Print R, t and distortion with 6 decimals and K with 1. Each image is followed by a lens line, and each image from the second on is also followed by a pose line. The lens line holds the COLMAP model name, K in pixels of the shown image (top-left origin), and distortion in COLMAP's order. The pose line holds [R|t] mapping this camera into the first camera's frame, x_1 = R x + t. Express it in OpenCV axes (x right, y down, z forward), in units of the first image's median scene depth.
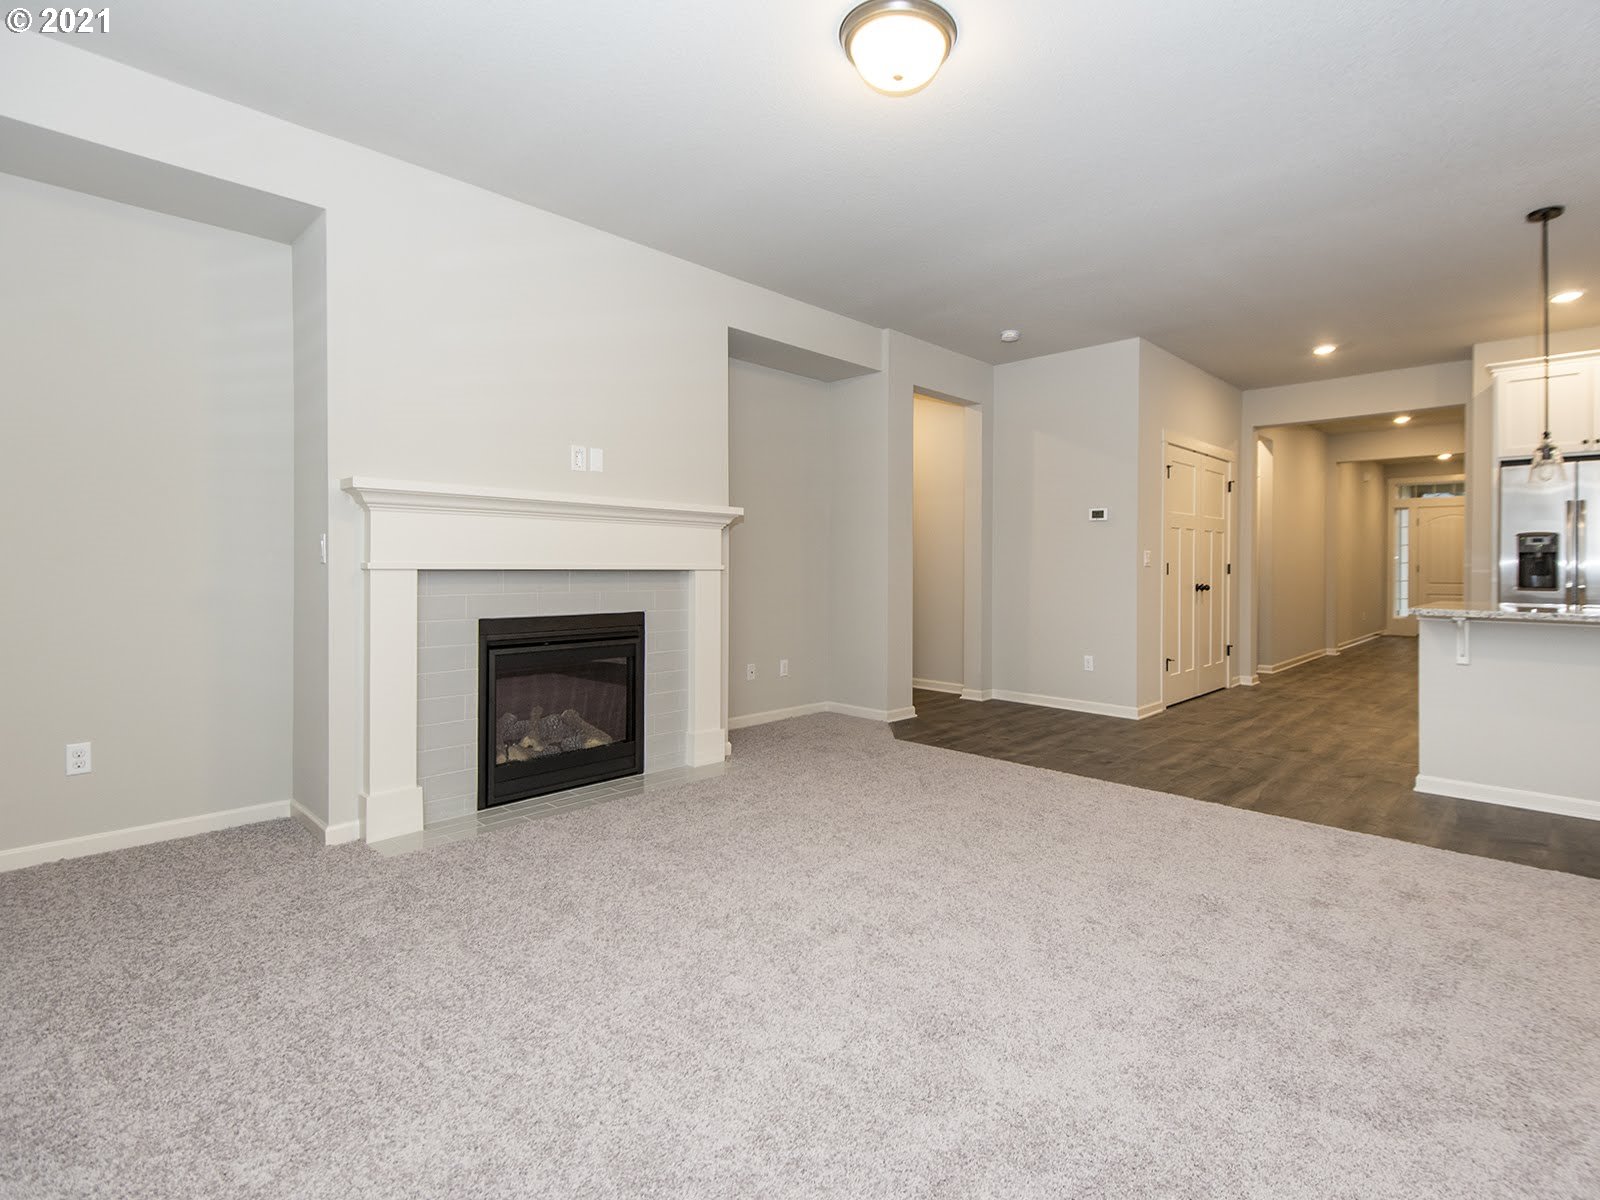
lens RADIAL K [[767.8, 0, 781.2], [0, 767.8, 597.5], [0, 0, 1]] dist [0.003624, -0.003096]
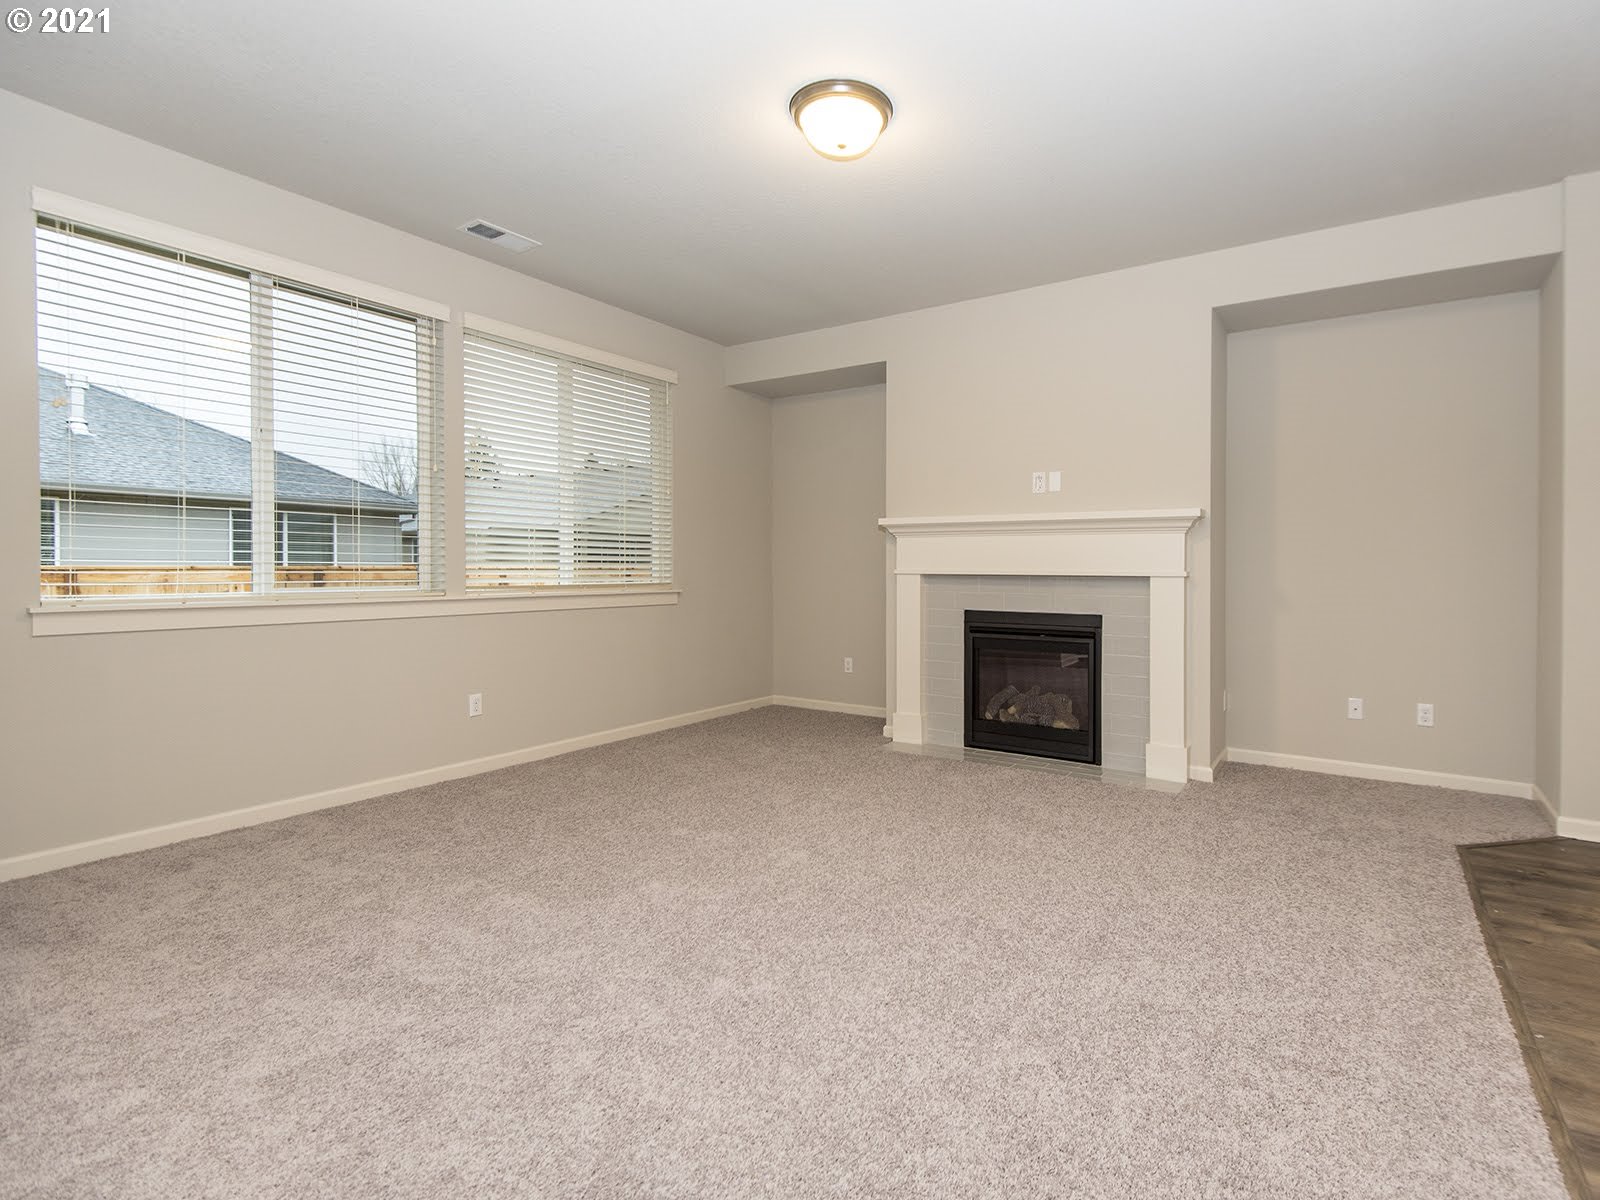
lens RADIAL K [[760.1, 0, 836.7], [0, 760.1, 582.0], [0, 0, 1]] dist [-0.000870, -0.000800]
pose [[0.184041, 0.015726, -0.982793, 0.839135], [-0.040310, 0.999152, 0.008439, -0.022360], [0.982092, 0.038063, 0.184519, 0.461432]]
